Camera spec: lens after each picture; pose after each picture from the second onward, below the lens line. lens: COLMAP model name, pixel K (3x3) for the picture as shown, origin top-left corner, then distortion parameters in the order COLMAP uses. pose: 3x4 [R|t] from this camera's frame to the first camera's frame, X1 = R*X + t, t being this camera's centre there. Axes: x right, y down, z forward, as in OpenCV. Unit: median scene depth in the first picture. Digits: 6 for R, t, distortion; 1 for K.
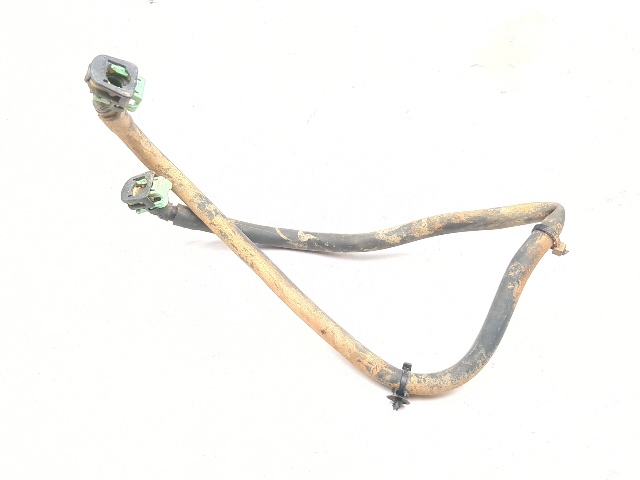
lens RADIAL K [[499.0, 0, 320.0], [0, 499.0, 240.0], [0, 0, 1]] dist [0.001607, -0.041655]
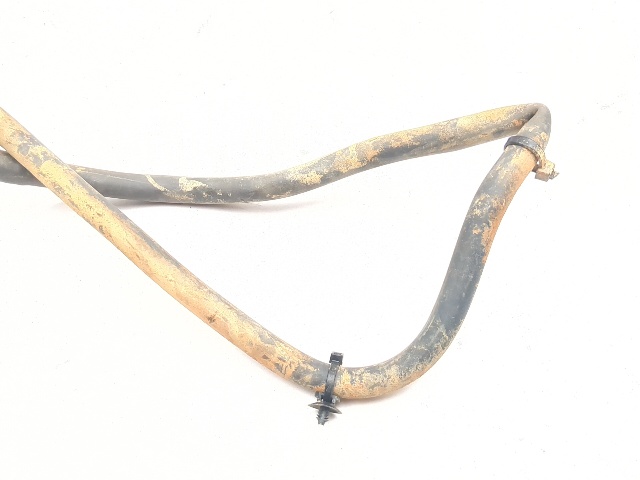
lens RADIAL K [[499.0, 0, 320.0], [0, 499.0, 240.0], [0, 0, 1]] dist [0.001607, -0.041655]
pose [[0.995670, -0.075937, 0.053618, 0.125899], [0.072076, 0.994897, 0.070605, 0.039679], [-0.058705, -0.066435, 0.996062, 0.320592]]
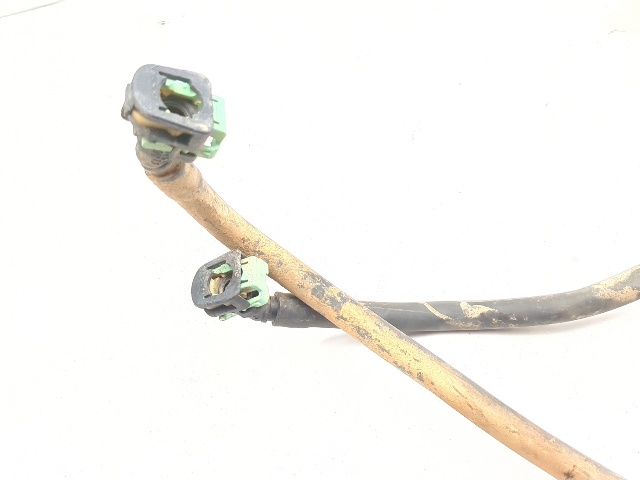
lens RADIAL K [[499.0, 0, 320.0], [0, 499.0, 240.0], [0, 0, 1]] dist [0.001607, -0.041655]
pose [[0.987011, -0.159796, -0.016580, -0.229178], [0.158429, 0.985261, -0.064511, -0.097644], [0.026645, 0.061046, 0.997779, 0.393624]]
